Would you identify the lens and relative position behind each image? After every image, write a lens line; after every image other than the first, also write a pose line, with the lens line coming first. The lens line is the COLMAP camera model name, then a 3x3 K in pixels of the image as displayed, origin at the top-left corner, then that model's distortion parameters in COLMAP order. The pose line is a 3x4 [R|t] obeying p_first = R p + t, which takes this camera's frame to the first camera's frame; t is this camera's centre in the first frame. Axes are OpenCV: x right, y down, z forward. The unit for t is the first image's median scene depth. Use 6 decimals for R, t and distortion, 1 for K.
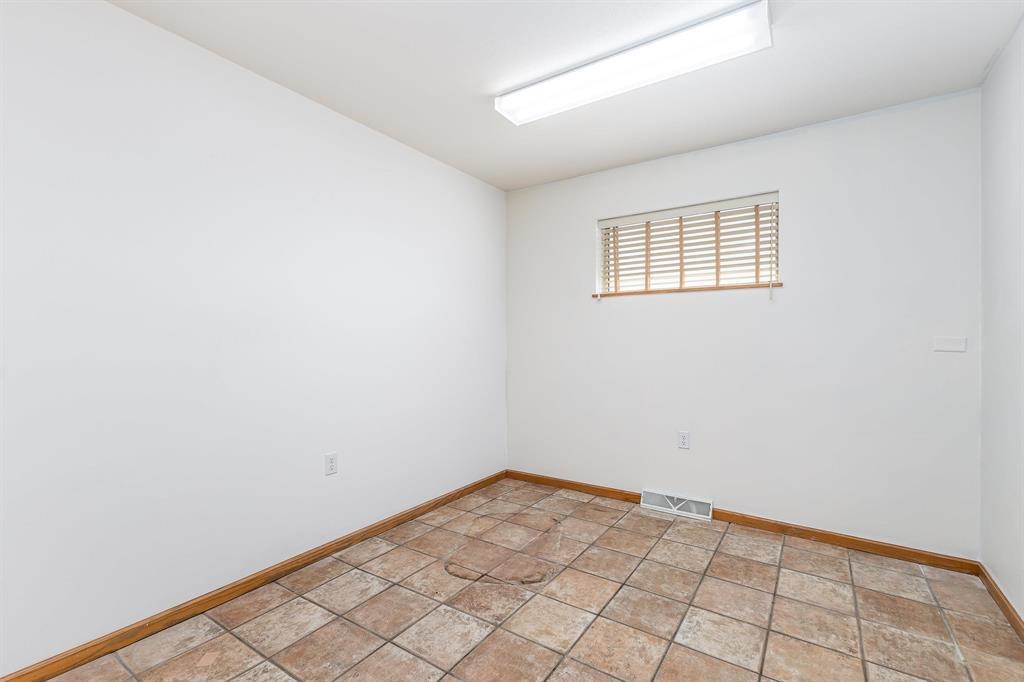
lens RADIAL K [[453.0, 0, 531.4], [0, 453.0, 343.7], [0, 0, 1]] dist [0.013720, -0.001782]
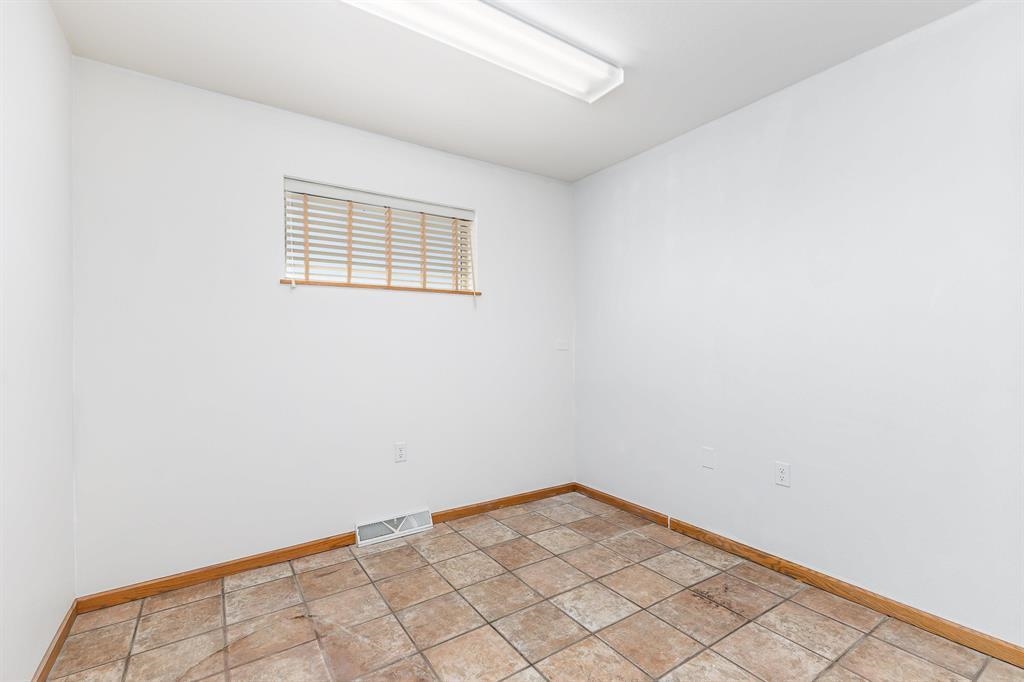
lens RADIAL K [[453.0, 0, 515.3], [0, 453.0, 340.3], [0, 0, 1]] dist [0.013720, -0.001782]
pose [[0.391792, -0.003208, 0.920048, -0.454638], [0.004070, 0.999990, 0.001753, -0.016139], [-0.920045, 0.003058, 0.391801, 0.468835]]
